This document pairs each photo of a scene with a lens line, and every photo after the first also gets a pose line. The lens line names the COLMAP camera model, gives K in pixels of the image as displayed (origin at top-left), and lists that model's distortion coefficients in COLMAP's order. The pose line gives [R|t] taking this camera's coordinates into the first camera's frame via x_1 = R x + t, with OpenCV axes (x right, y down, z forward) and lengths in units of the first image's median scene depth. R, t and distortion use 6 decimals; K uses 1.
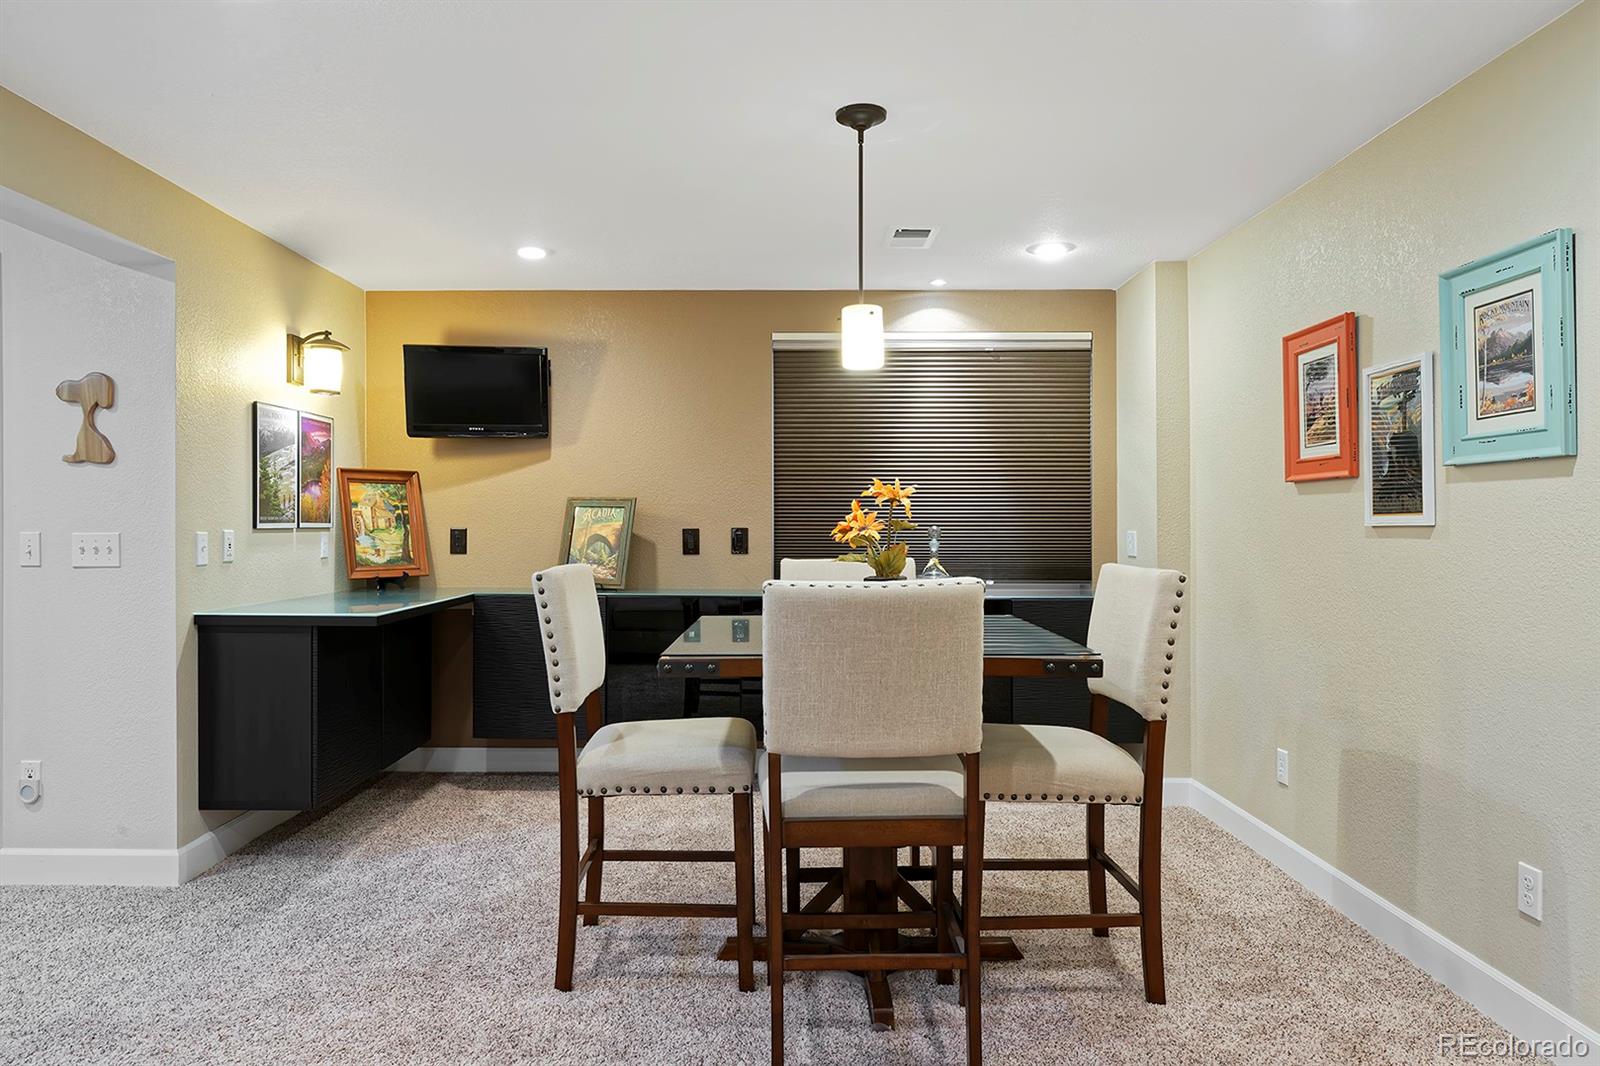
lens RADIAL K [[1055.6, 0, 795.4], [0, 1055.6, 529.7], [0, 0, 1]] dist [-0.009888, 0.003413]
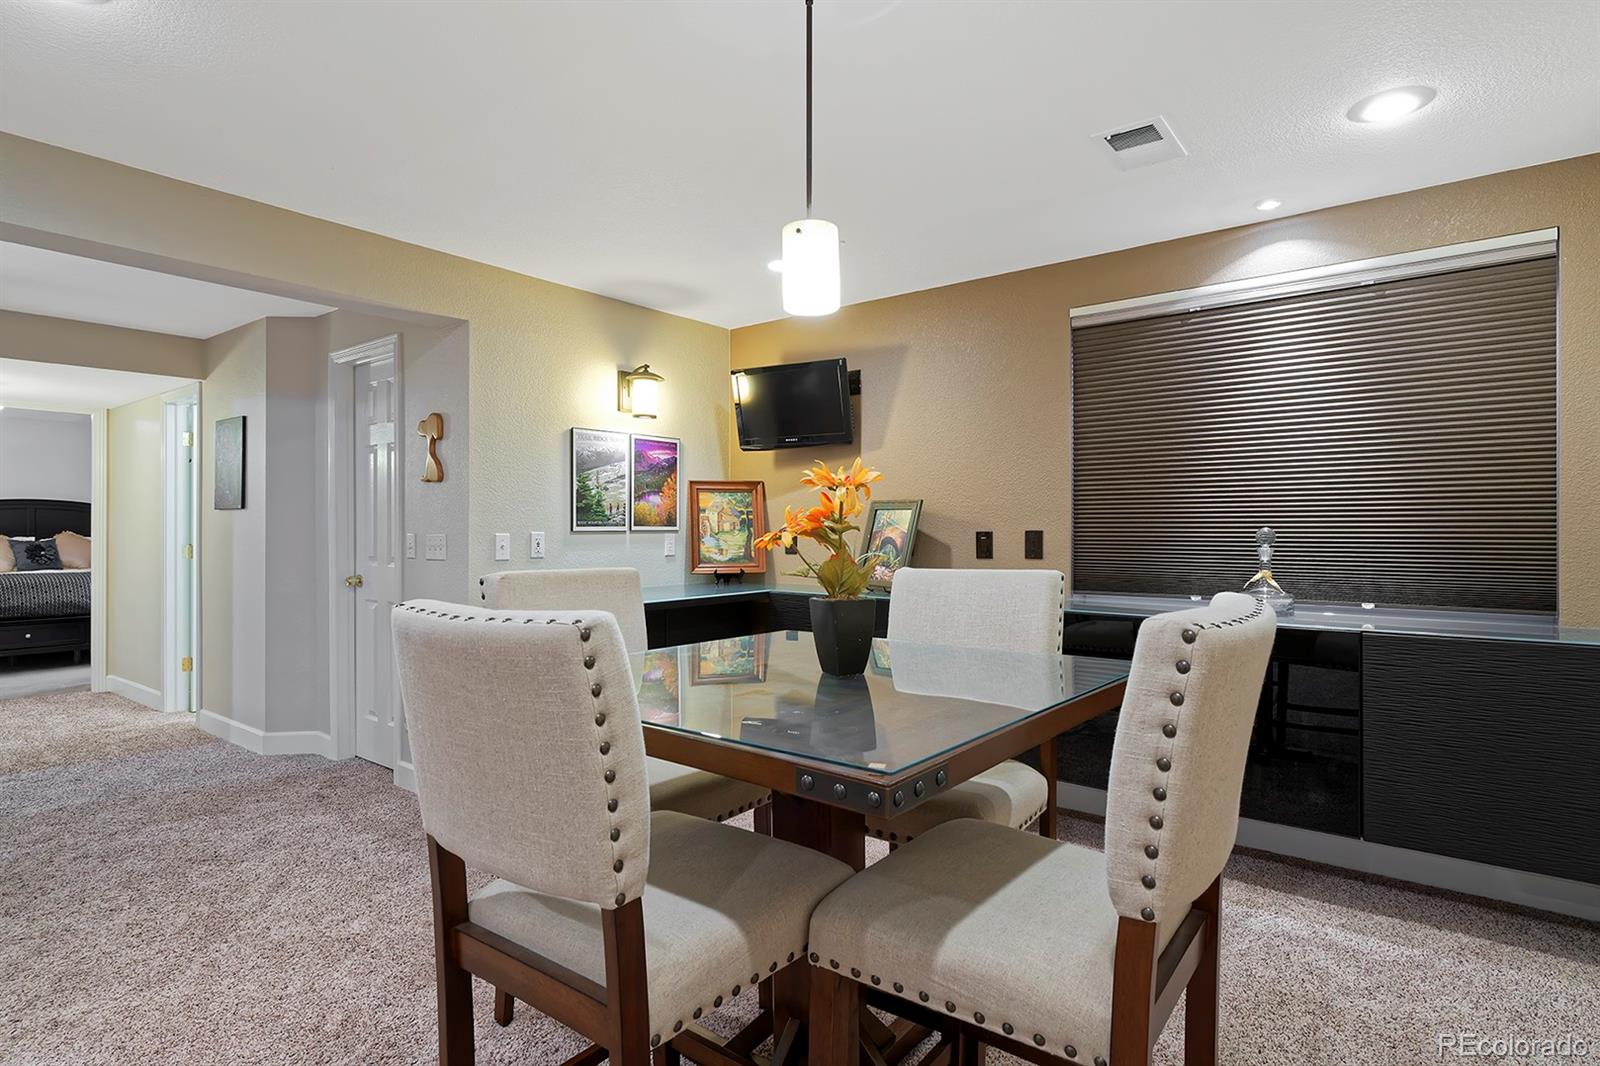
lens RADIAL K [[850.5, 0, 790.5], [0, 850.5, 530.1], [0, 0, 1]] dist [-0.006806, 0.001623]
pose [[0.779721, -0.000759, -0.626127, 0.253511], [-0.001033, 0.999996, -0.002499, 0.000116], [0.626126, 0.002595, 0.779717, 0.319765]]
